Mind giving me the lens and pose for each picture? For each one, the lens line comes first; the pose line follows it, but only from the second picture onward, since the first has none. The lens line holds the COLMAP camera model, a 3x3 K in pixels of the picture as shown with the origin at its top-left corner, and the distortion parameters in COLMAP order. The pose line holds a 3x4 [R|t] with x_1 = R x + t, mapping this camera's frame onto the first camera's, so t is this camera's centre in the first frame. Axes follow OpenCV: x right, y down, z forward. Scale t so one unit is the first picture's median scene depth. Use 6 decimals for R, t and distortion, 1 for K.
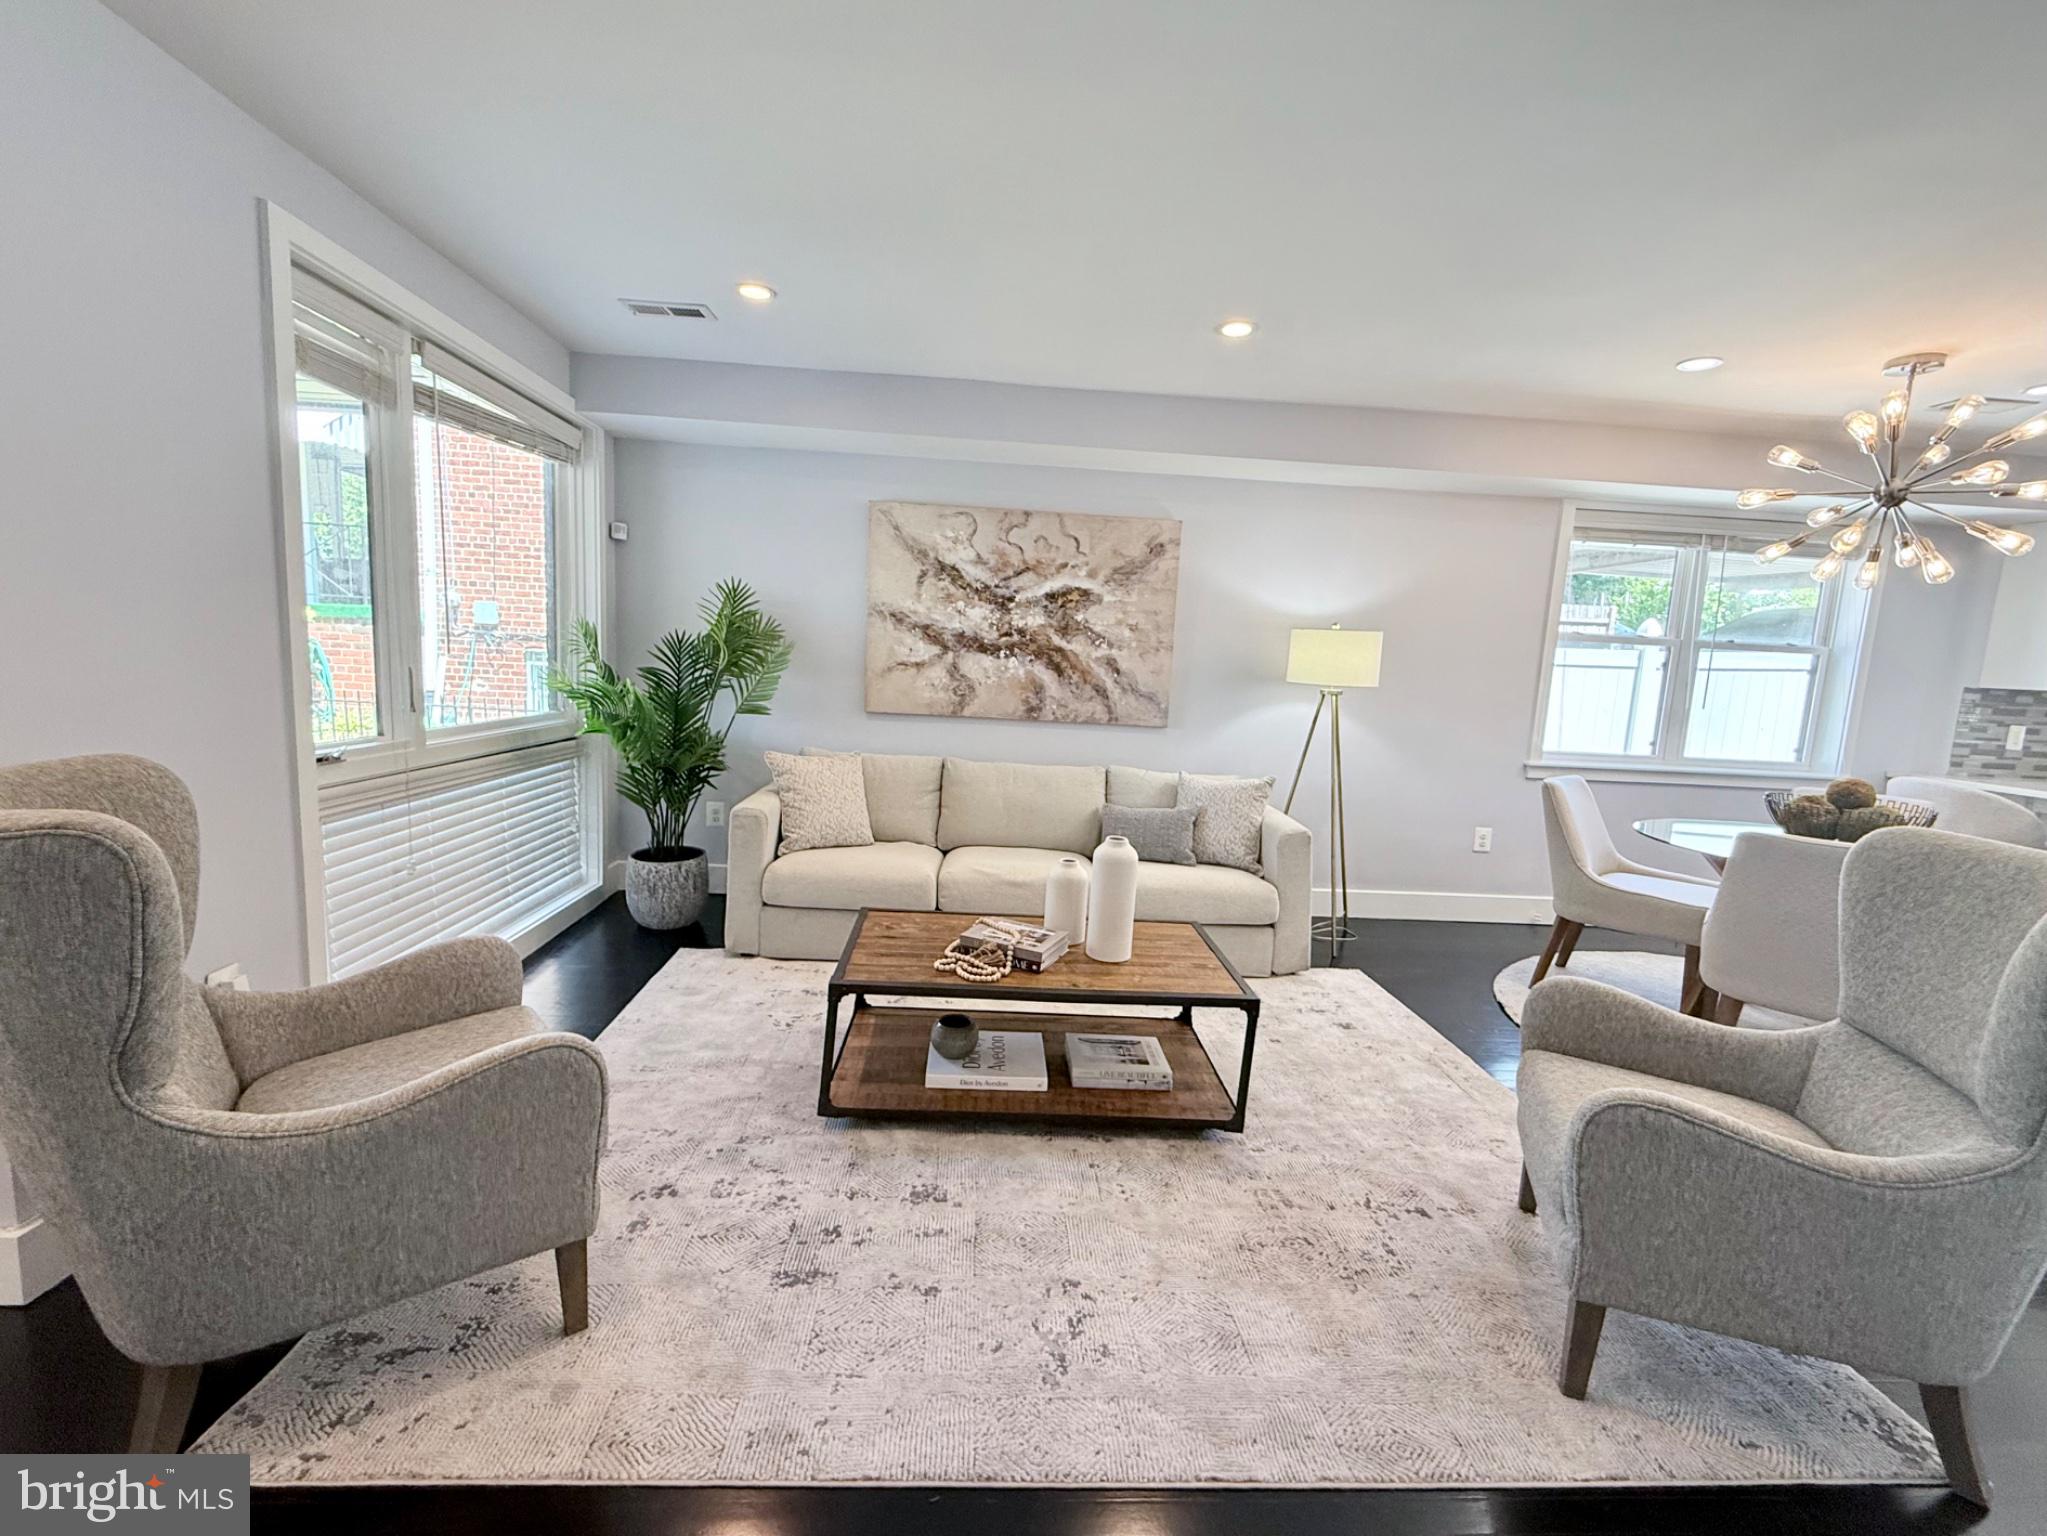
lens RADIAL K [[870.0, 0, 1023.5], [0, 870.0, 768.0], [0, 0, 1]] dist [0.001042, -0.000276]
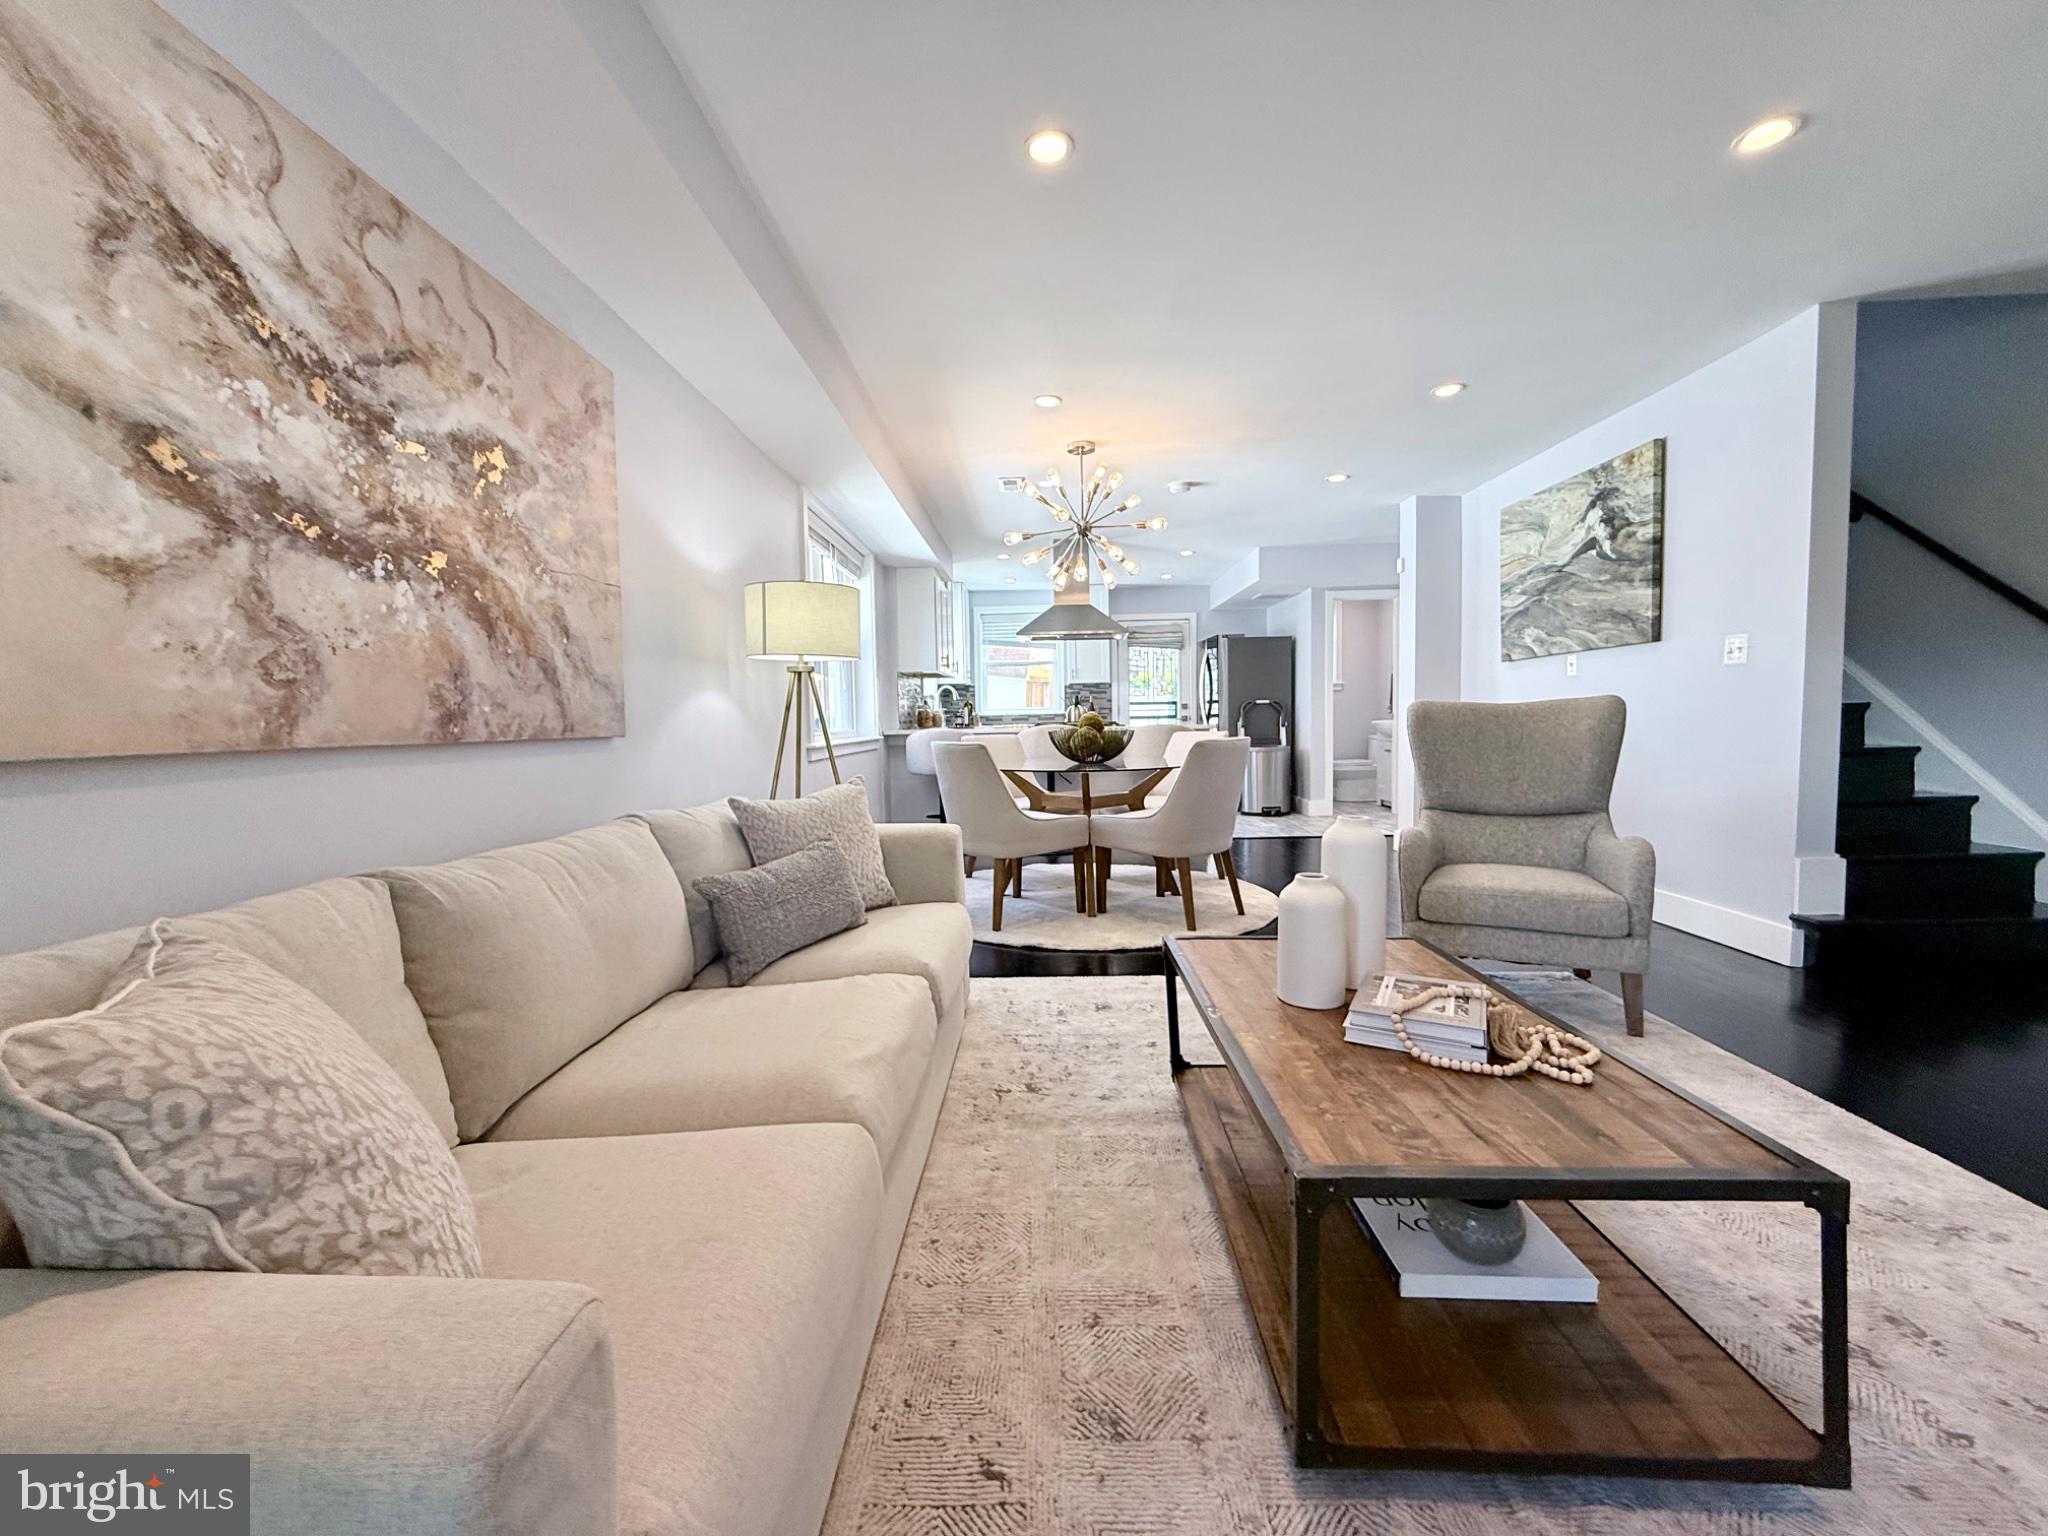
lens RADIAL K [[815.9, 0, 1016.1], [0, 815.9, 764.7], [0, 0, 1]] dist [0.000229, -0.000204]
pose [[0.082627, -0.112320, 0.990231, -0.349585], [0.152843, 0.983301, 0.098780, -0.043209], [-0.984790, 0.143188, 0.098414, 0.714724]]
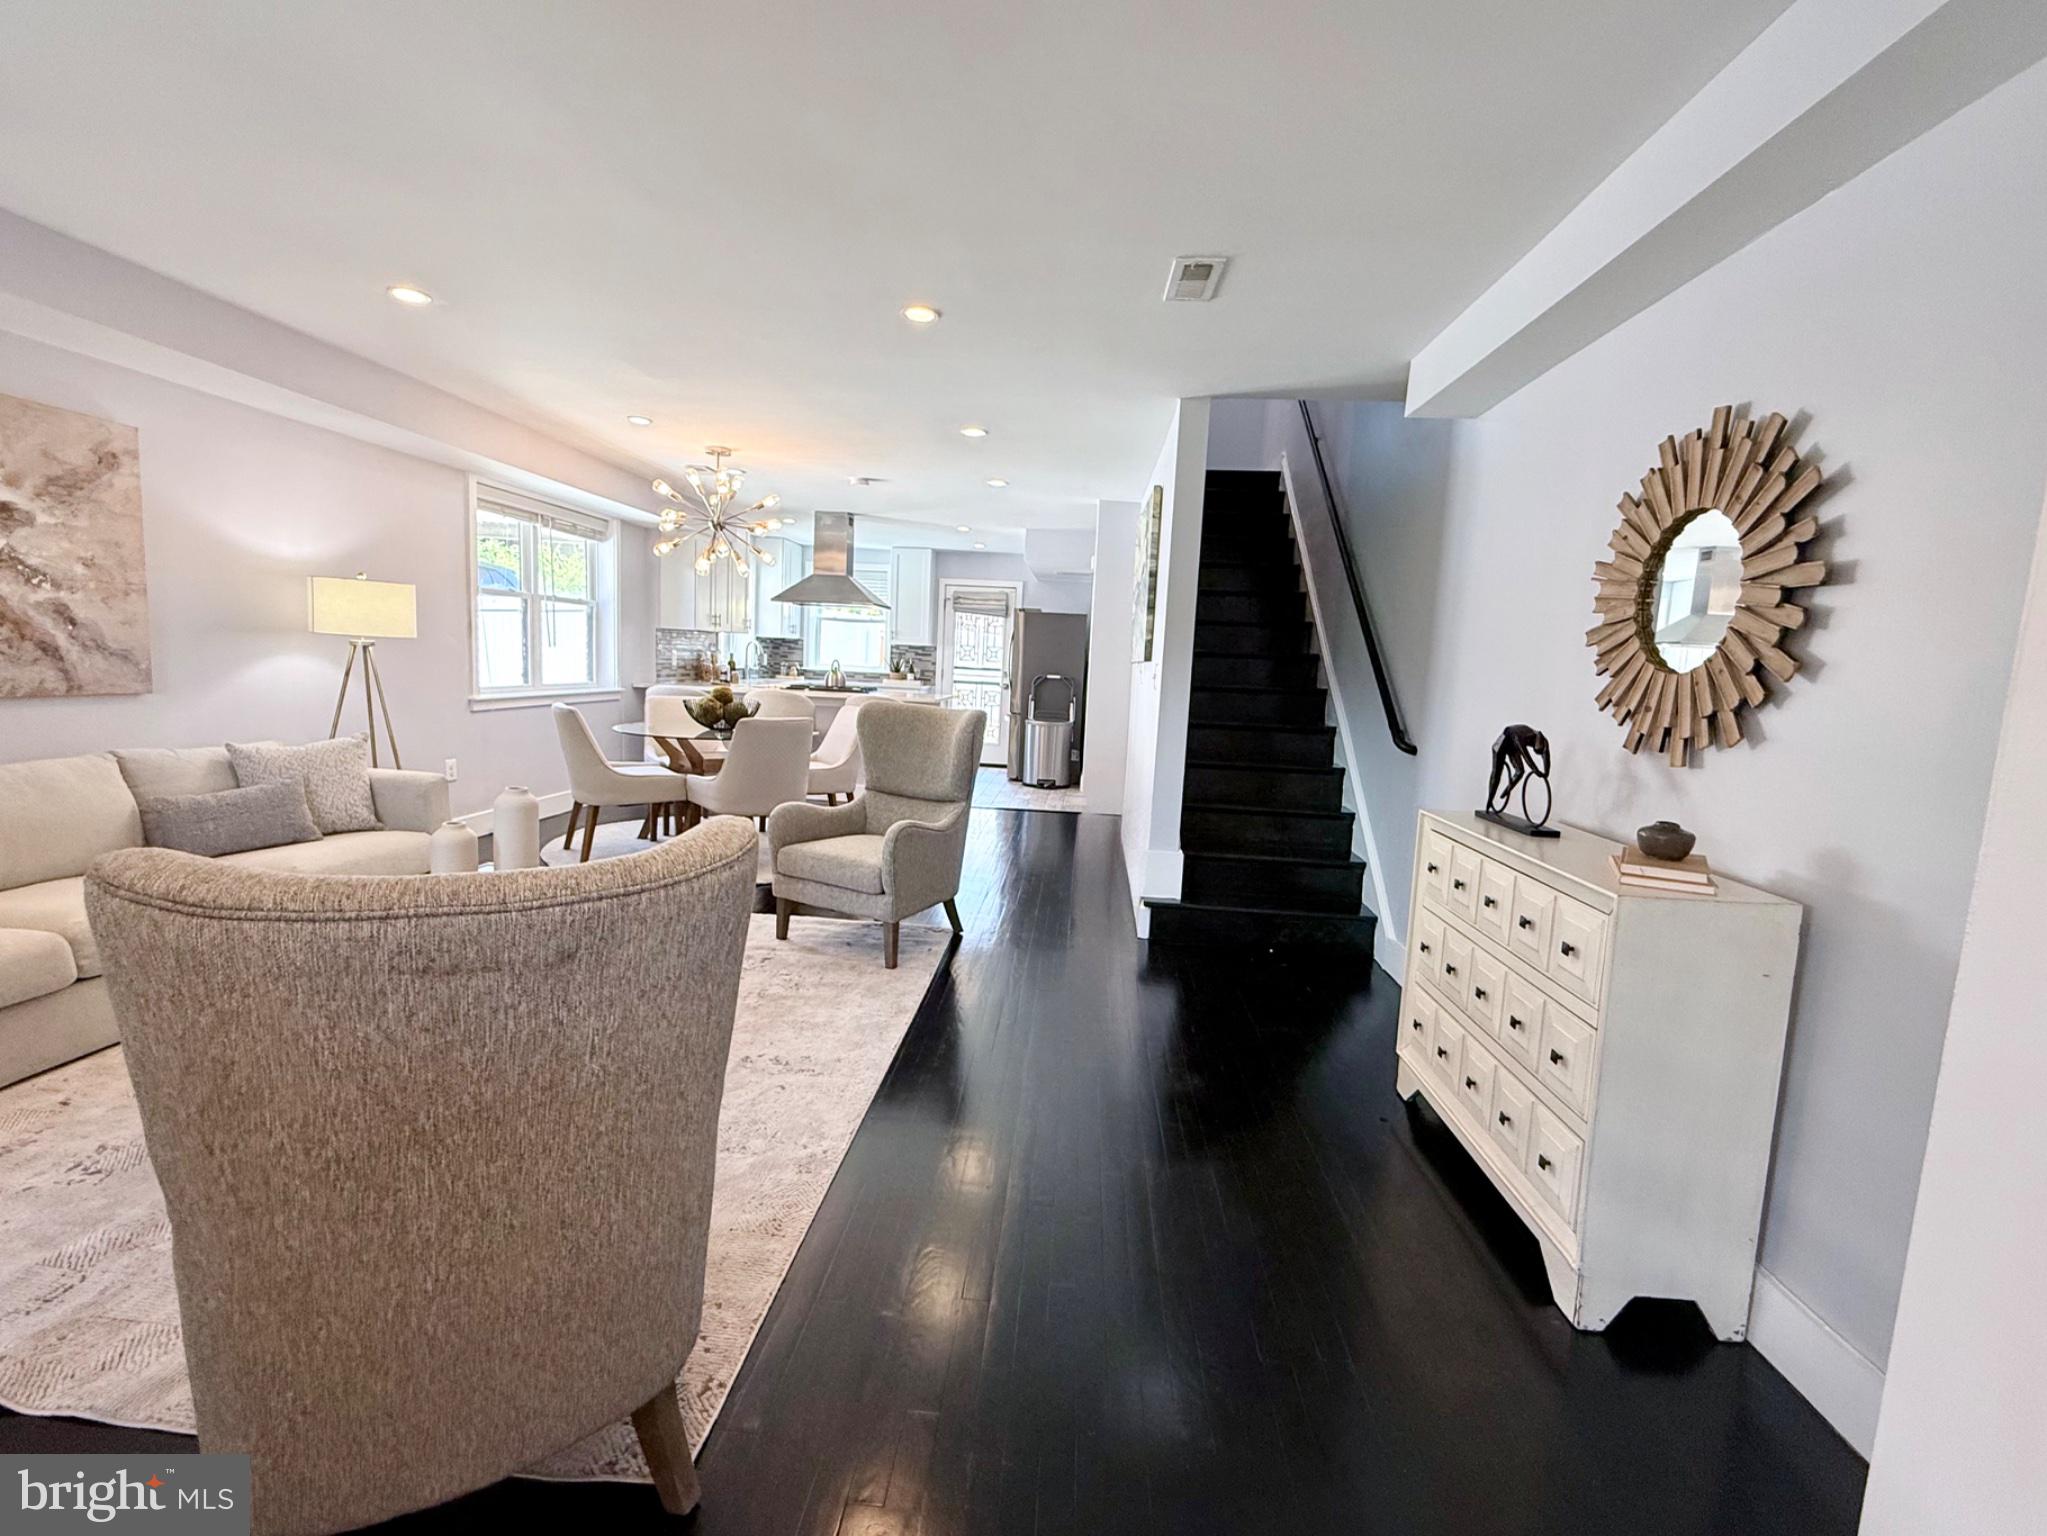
lens RADIAL K [[900.1, 0, 1009.8], [0, 900.1, 764.2], [0, 0, 1]] dist [0.000031, 0.000215]
pose [[0.131566, -0.161151, 0.978121, -0.549101], [0.087439, 0.984739, 0.150480, -0.038945], [-0.987444, 0.065728, 0.143649, 0.126746]]
